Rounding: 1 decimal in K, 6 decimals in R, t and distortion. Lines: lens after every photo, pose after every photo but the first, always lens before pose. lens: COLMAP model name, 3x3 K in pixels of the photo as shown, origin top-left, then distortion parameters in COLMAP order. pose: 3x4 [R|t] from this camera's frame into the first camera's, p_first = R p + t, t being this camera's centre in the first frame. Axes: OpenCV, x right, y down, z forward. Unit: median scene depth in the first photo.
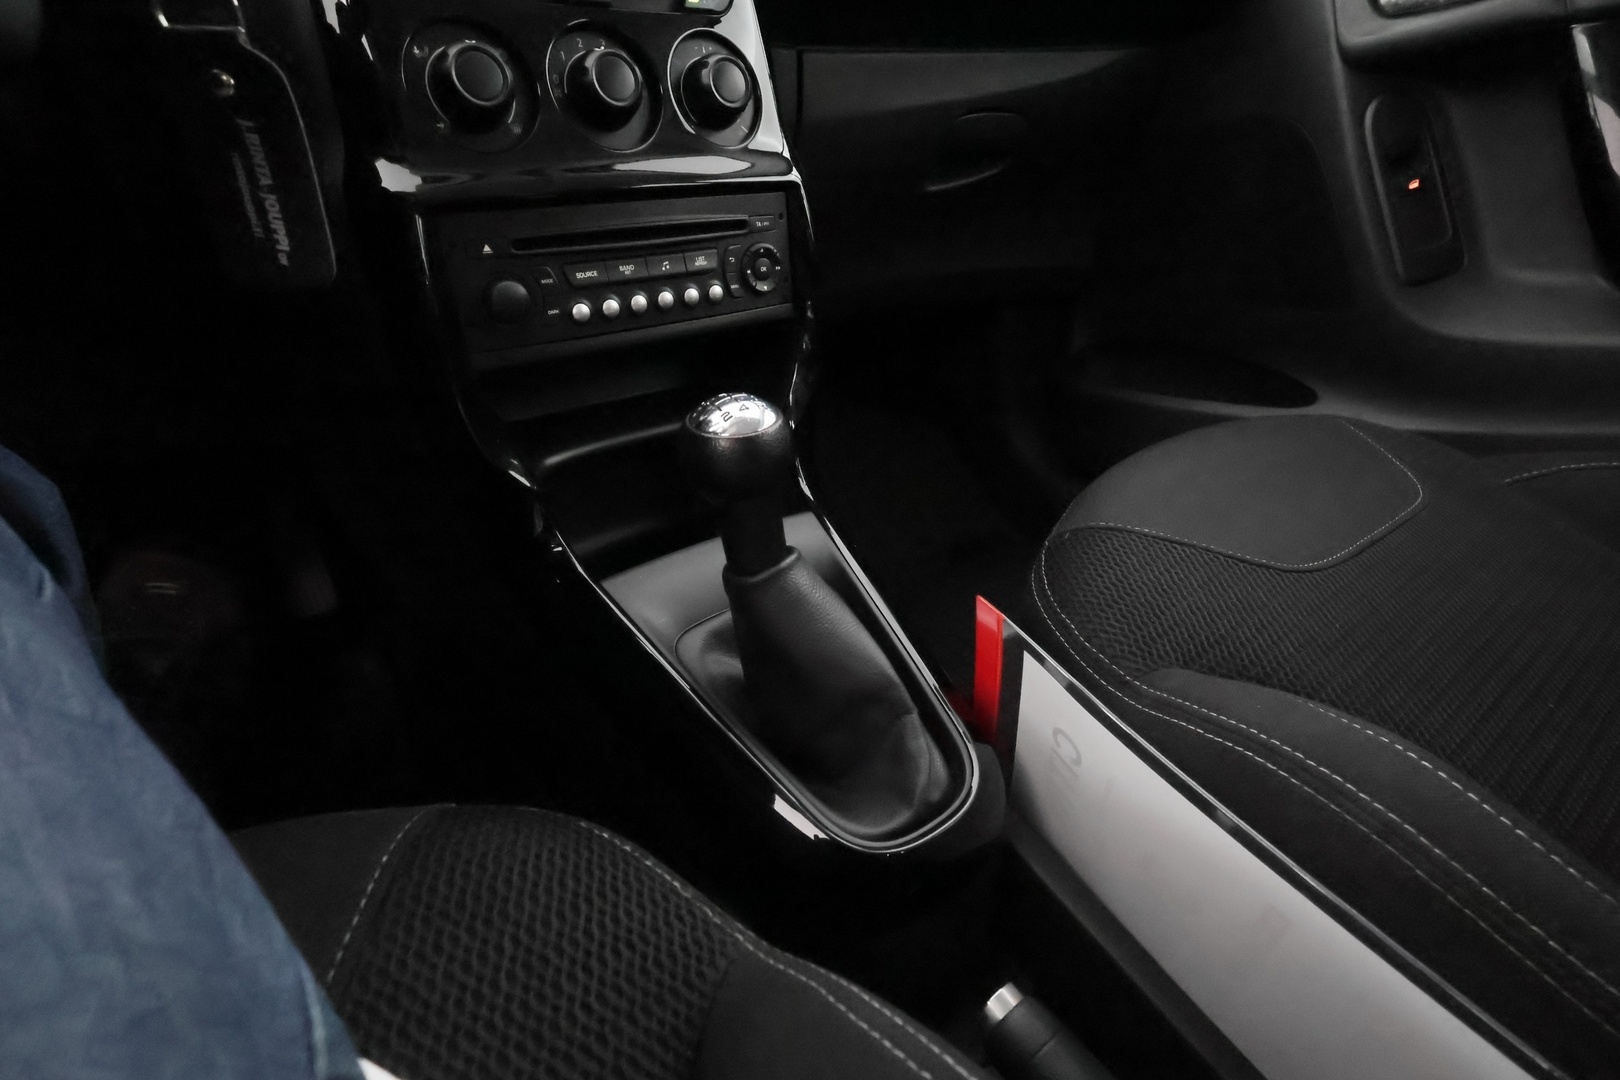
lens RADIAL K [[742.0, 0, 811.1], [0, 742.0, 533.7], [0, 0, 1]] dist [0.000124, -0.000257]
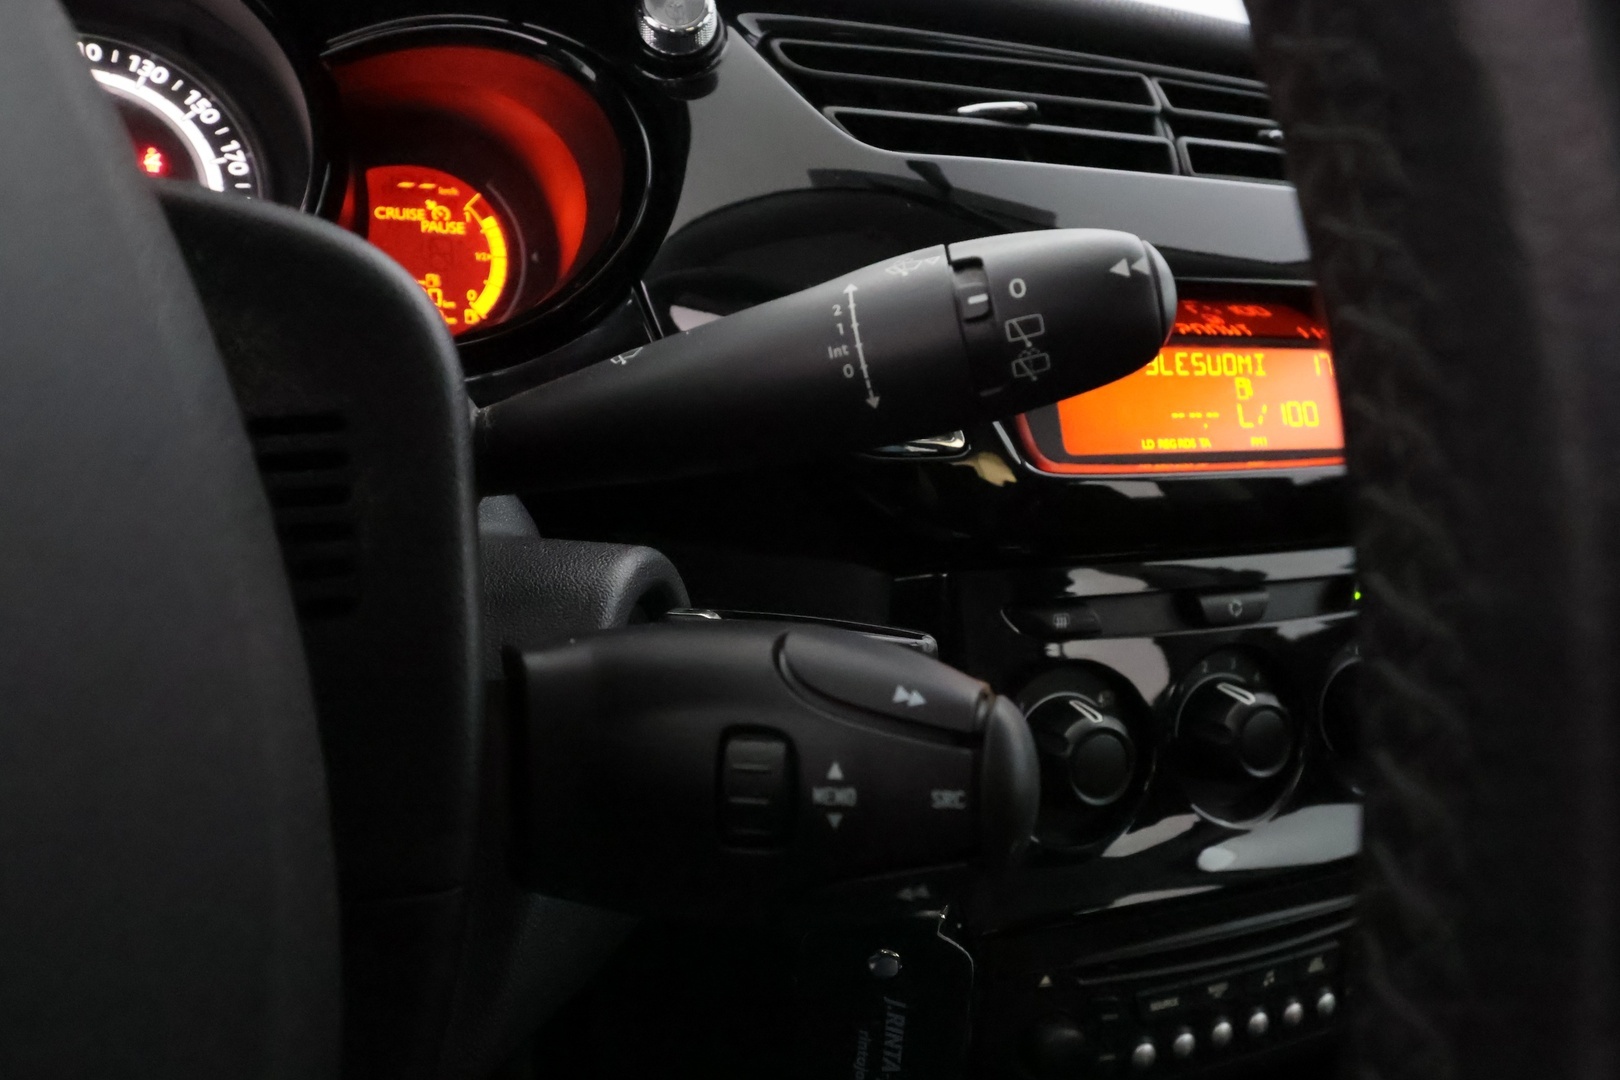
lens RADIAL K [[1086.2, 0, 806.4], [0, 1086.2, 550.2], [0, 0, 1]] dist [-0.024178, 0.016234]
pose [[0.962330, 0.133439, -0.236887, -0.434115], [-0.181419, 0.964097, -0.193917, -0.493762], [0.202506, 0.229587, 0.951988, -0.048579]]
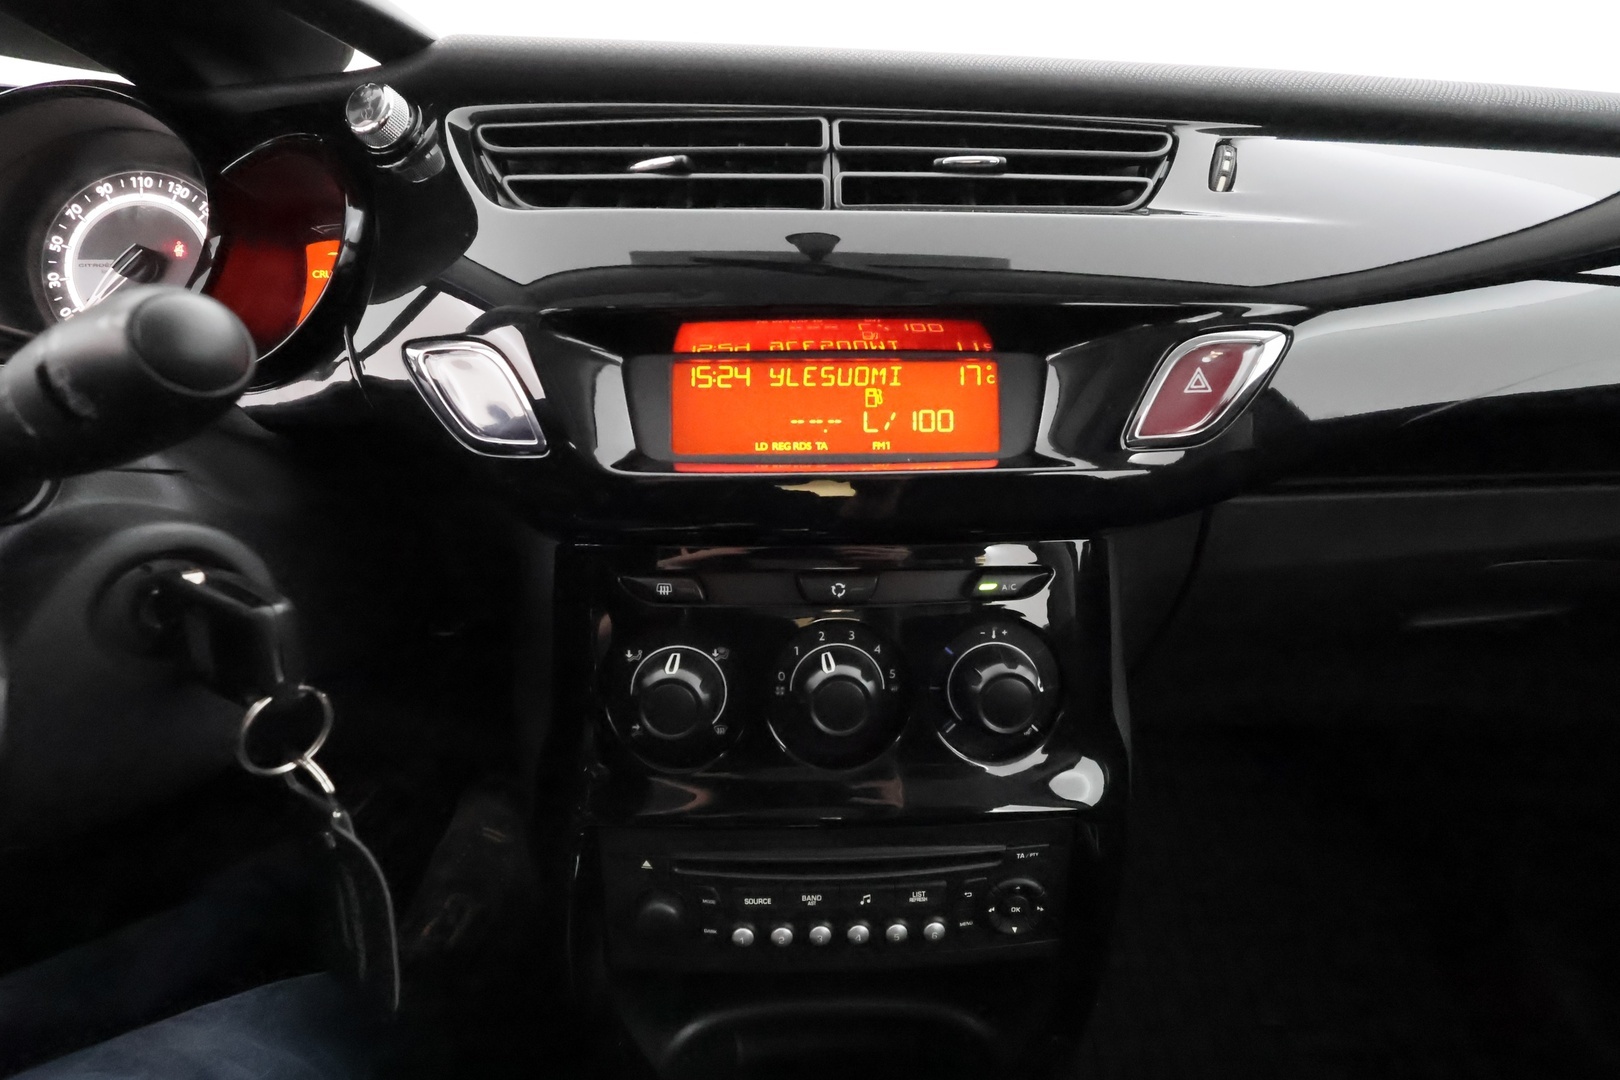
lens RADIAL K [[742.0, 0, 791.9], [0, 742.0, 567.0], [0, 0, 1]] dist [0.000124, -0.000257]
pose [[0.824403, 0.219952, -0.521518, 0.066870], [-0.281515, 0.958694, -0.040678, -0.676569], [0.491029, 0.180350, 0.852270, 0.272429]]
